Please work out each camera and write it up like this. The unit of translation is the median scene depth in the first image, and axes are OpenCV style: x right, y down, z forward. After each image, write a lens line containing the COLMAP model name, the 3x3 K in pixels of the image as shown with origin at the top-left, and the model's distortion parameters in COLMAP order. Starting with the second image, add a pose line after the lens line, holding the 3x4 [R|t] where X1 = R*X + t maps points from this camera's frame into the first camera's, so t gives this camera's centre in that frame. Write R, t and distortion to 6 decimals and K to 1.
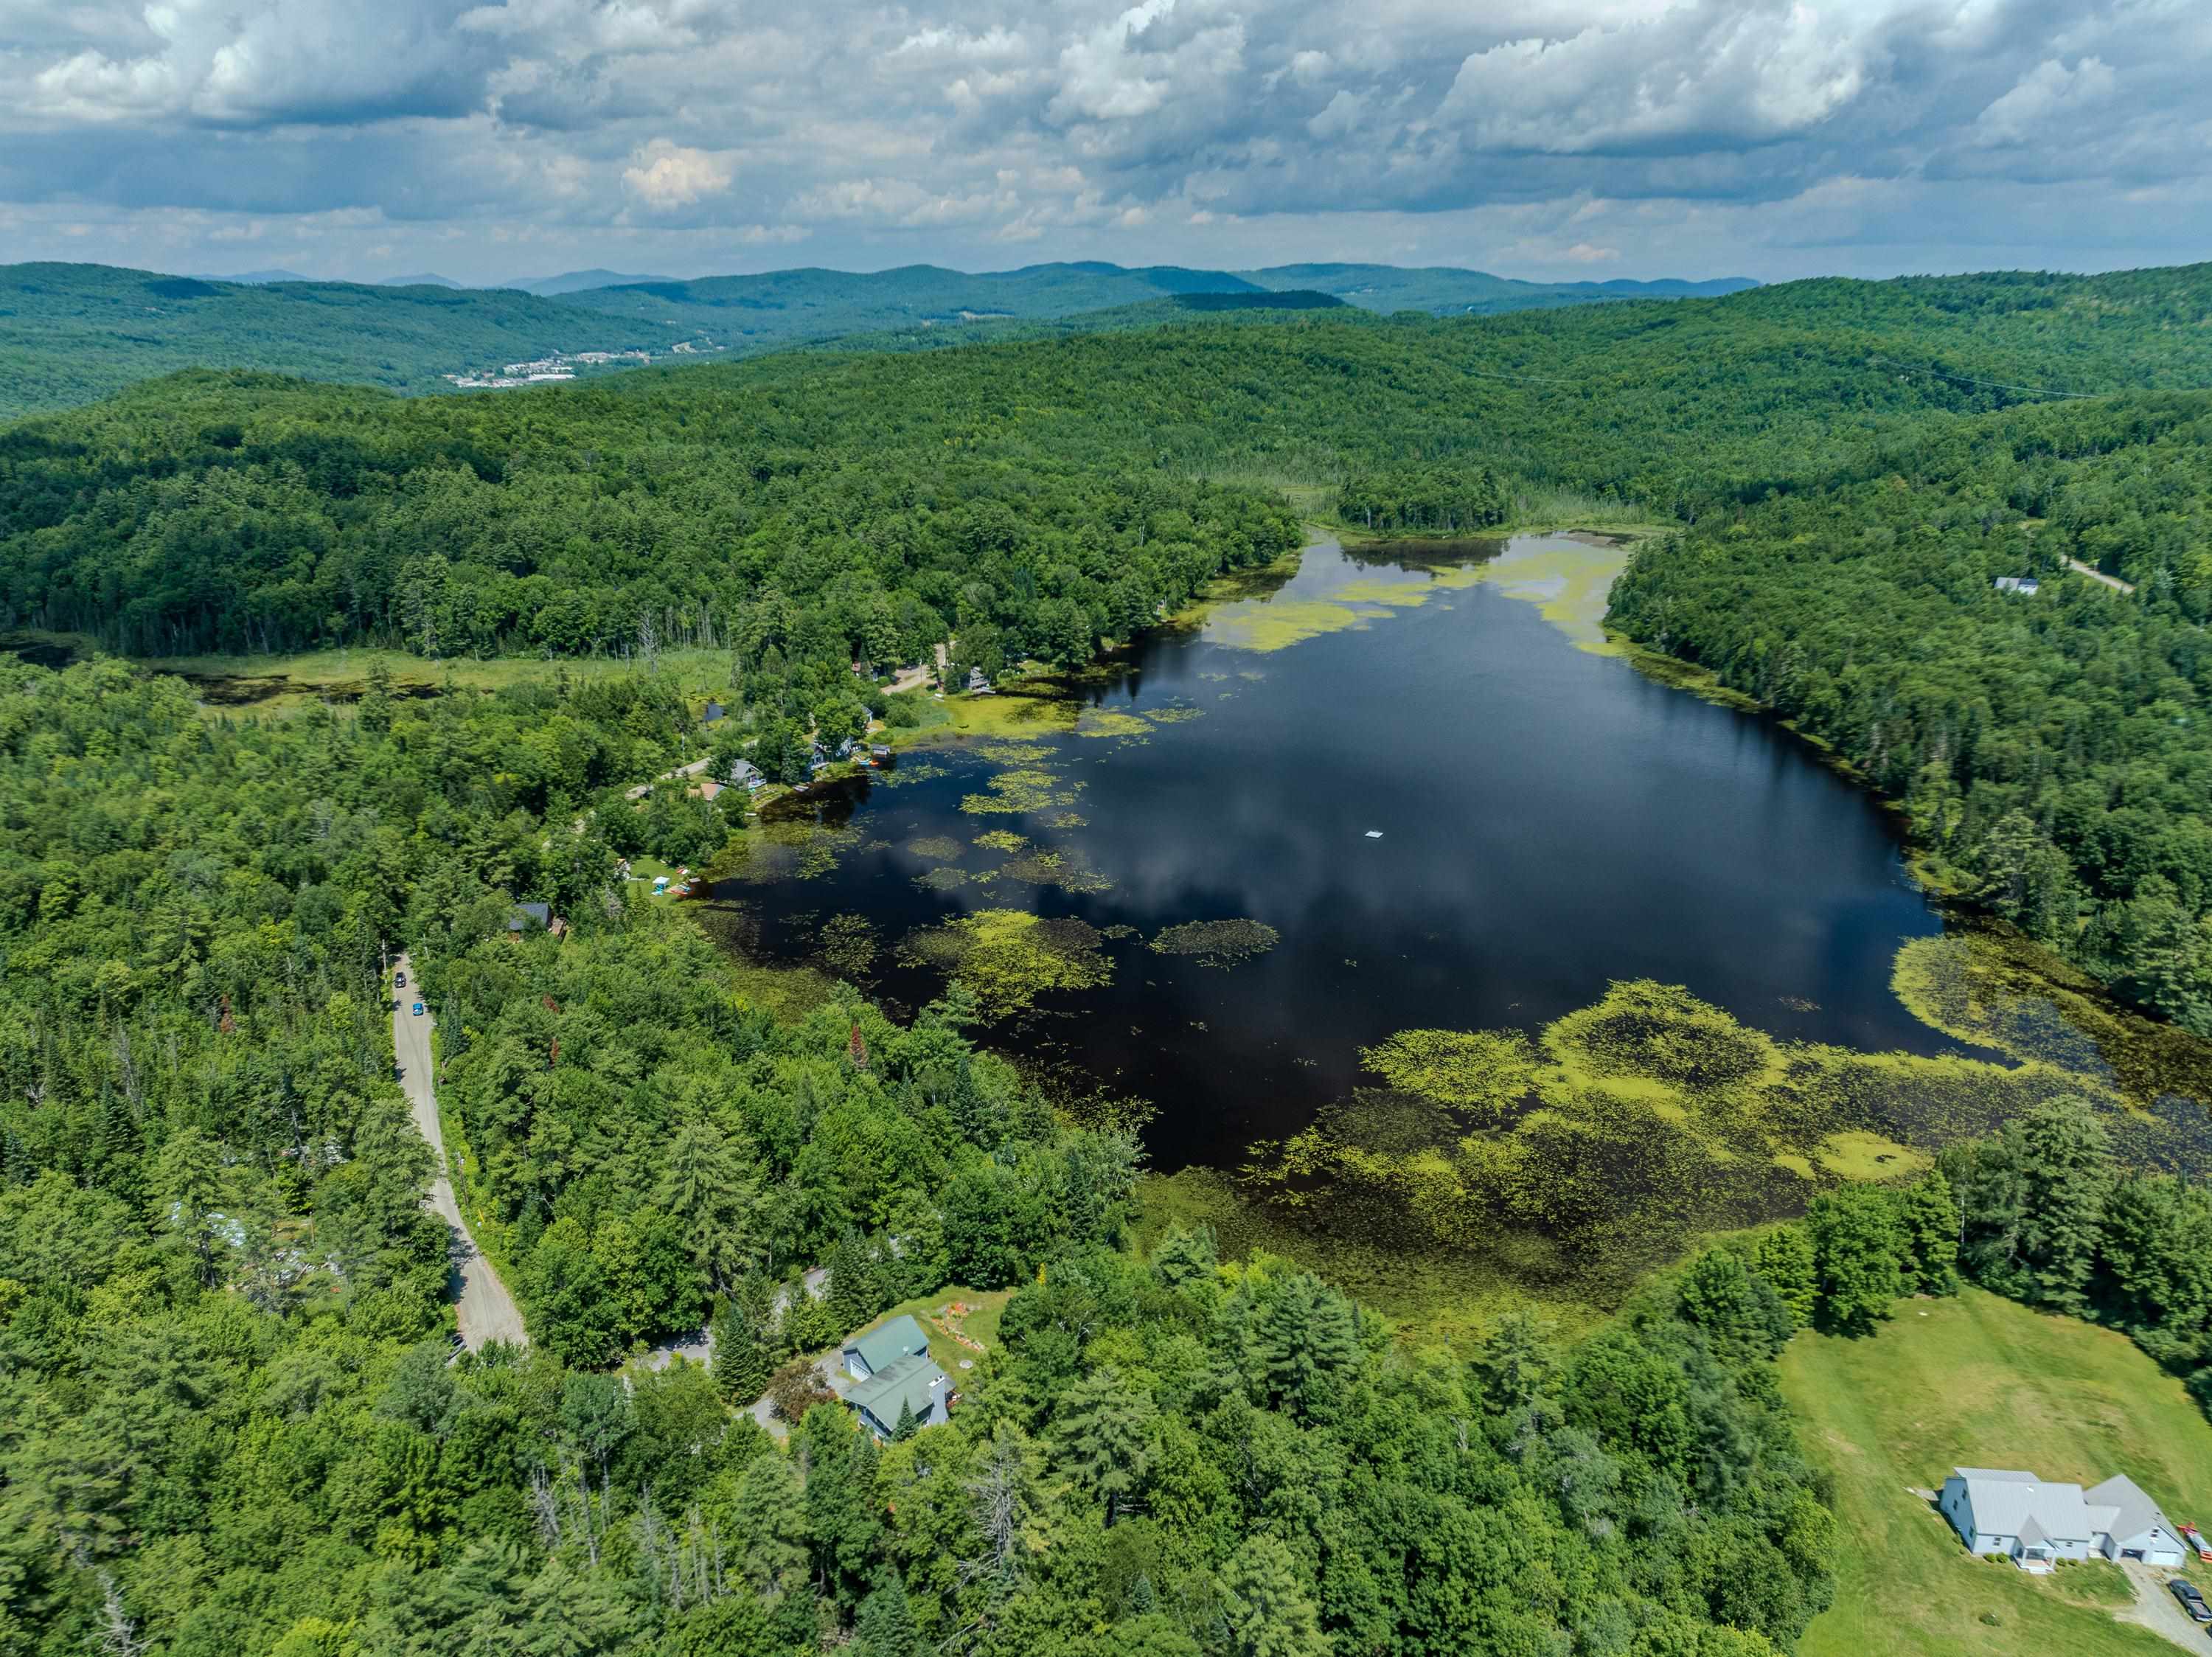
lens RADIAL K [[1545.2, 0, 1106.0], [0, 1545.2, 828.5], [0, 0, 1]] dist [-0.019619, 0.001626]
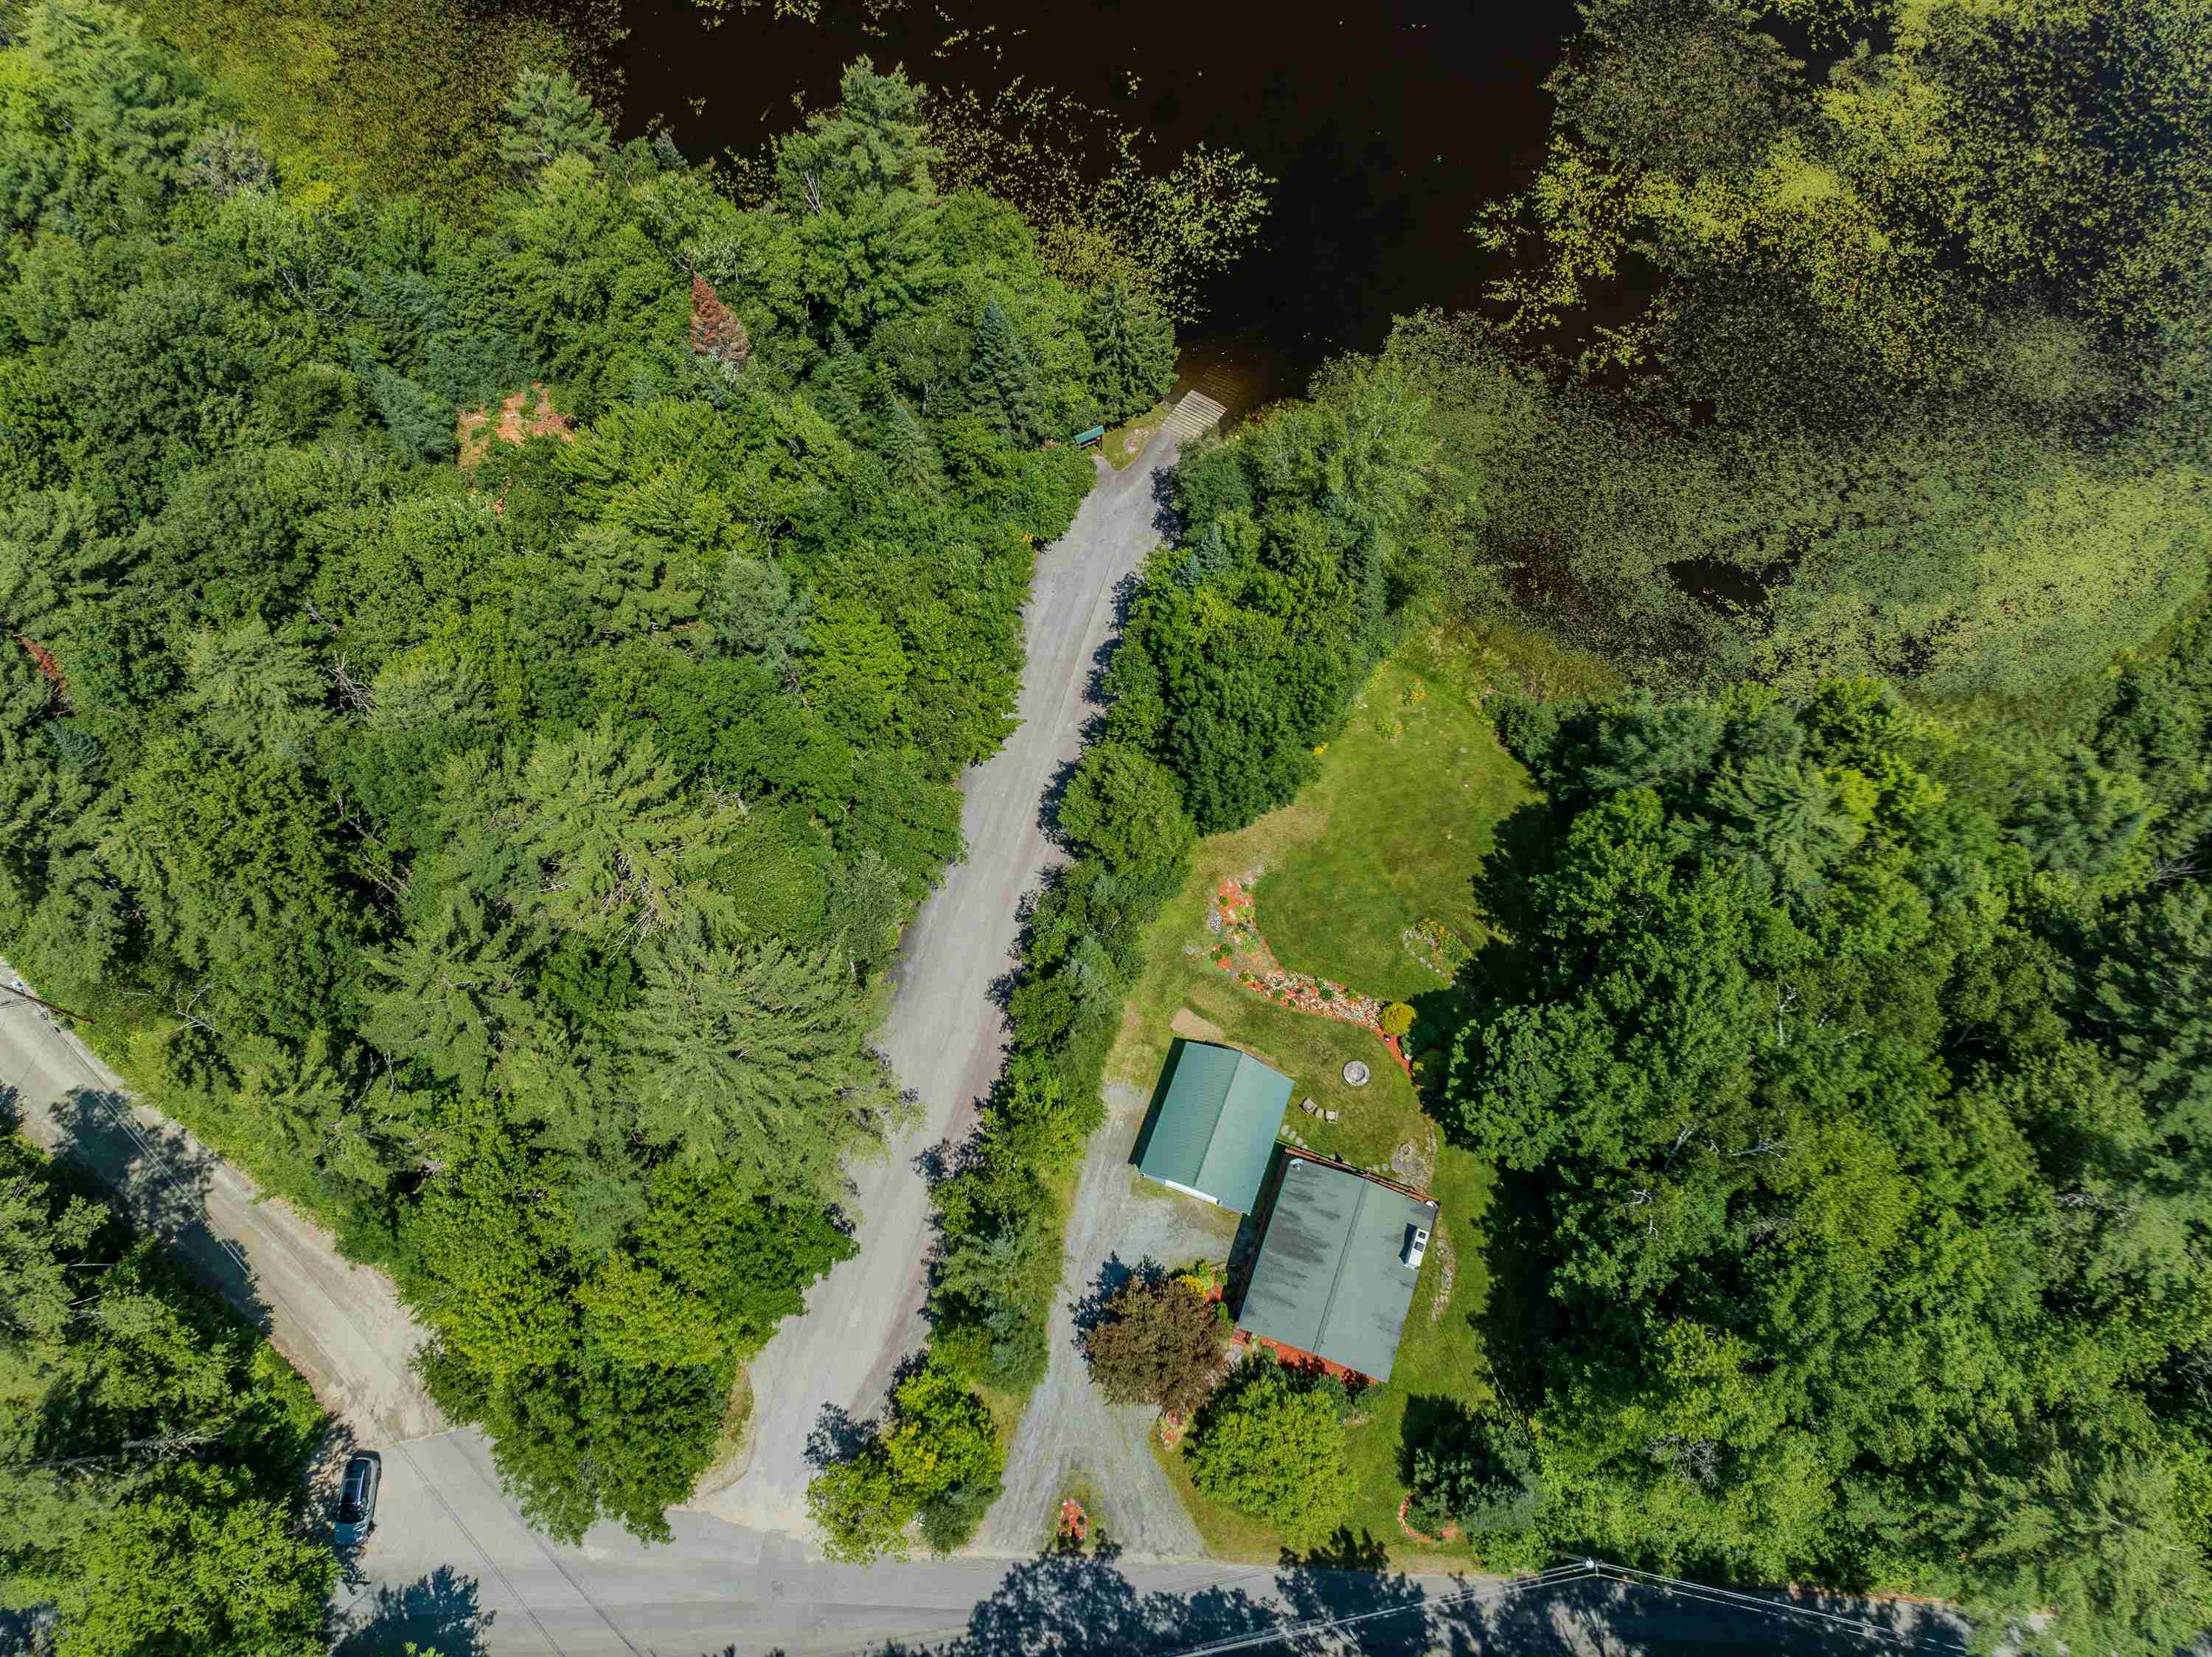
lens RADIAL K [[1545.2, 0, 1106.0], [0, 1545.2, 828.5], [0, 0, 1]] dist [-0.019619, 0.001626]
pose [[0.933492, -0.334028, 0.130454, -0.107200], [0.116229, 0.625982, 0.771127, -0.054460], [-0.339240, -0.704678, 0.623173, 0.395429]]
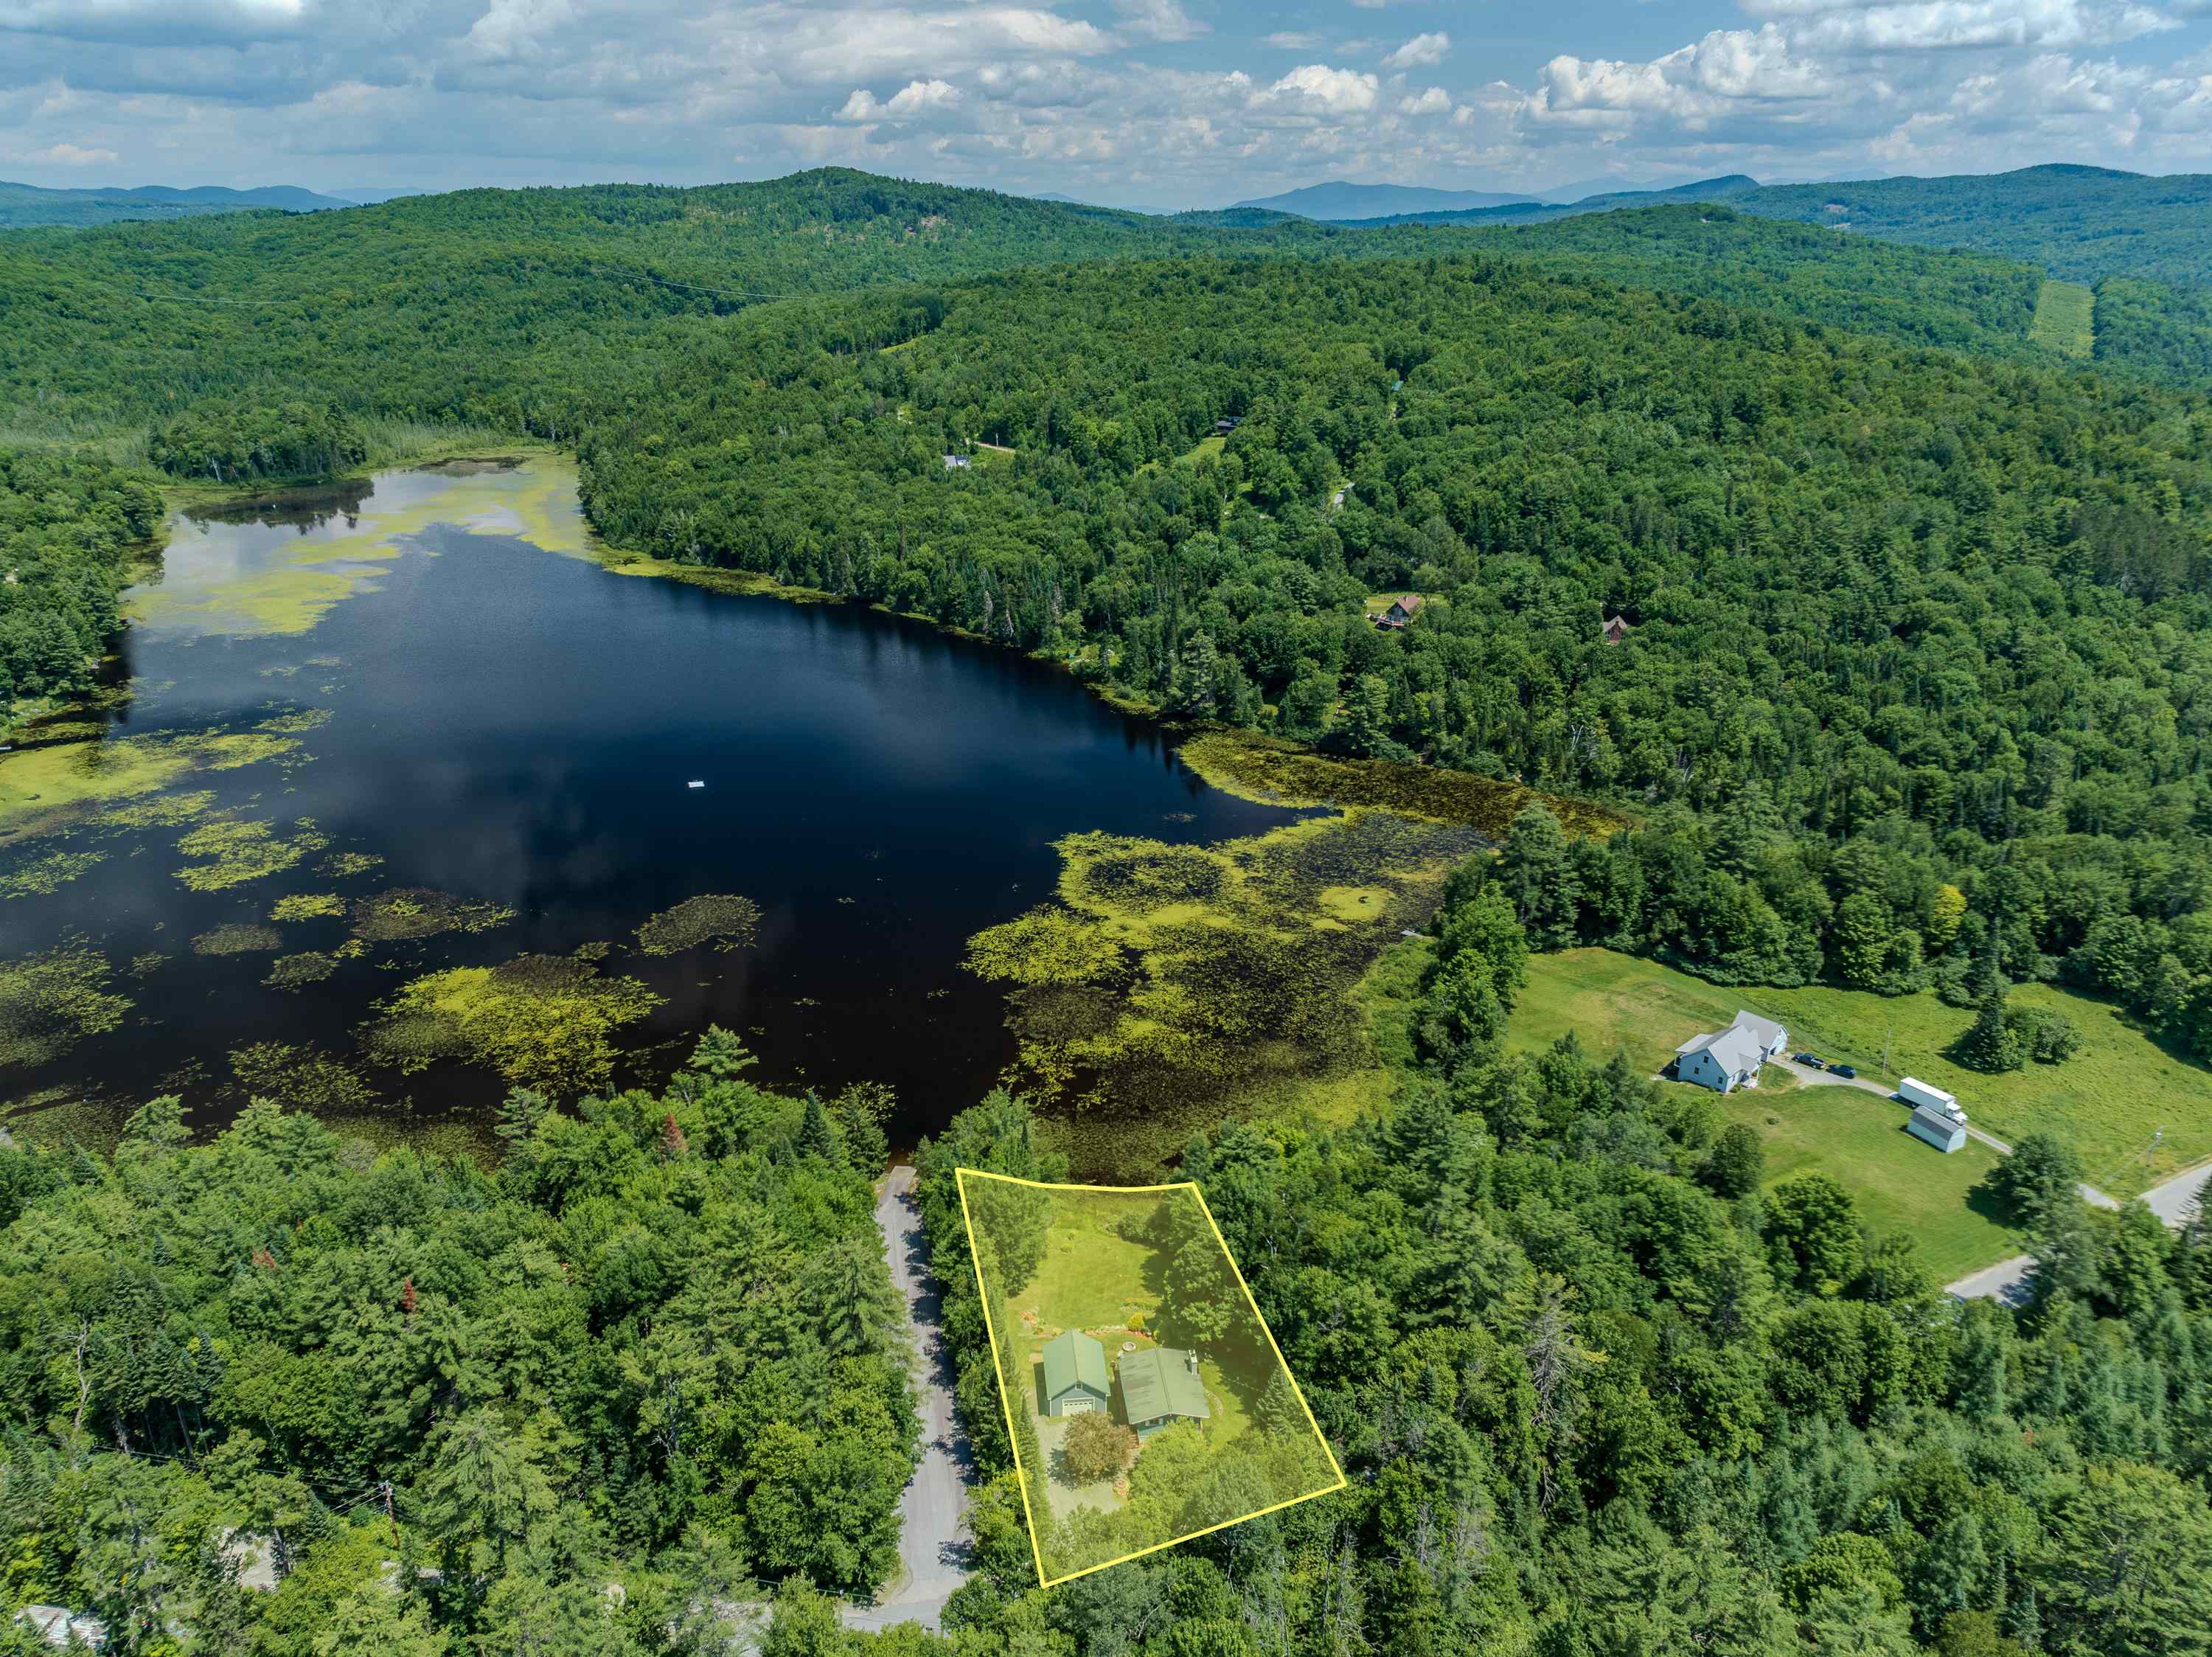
lens RADIAL K [[1545.2, 0, 1106.0], [0, 1545.2, 828.5], [0, 0, 1]] dist [-0.019619, 0.001626]
pose [[0.666456, -0.265556, 0.696646, -0.354530], [0.228734, 0.962180, 0.147954, -0.056883], [-0.709589, 0.060742, 0.701993, 0.160719]]
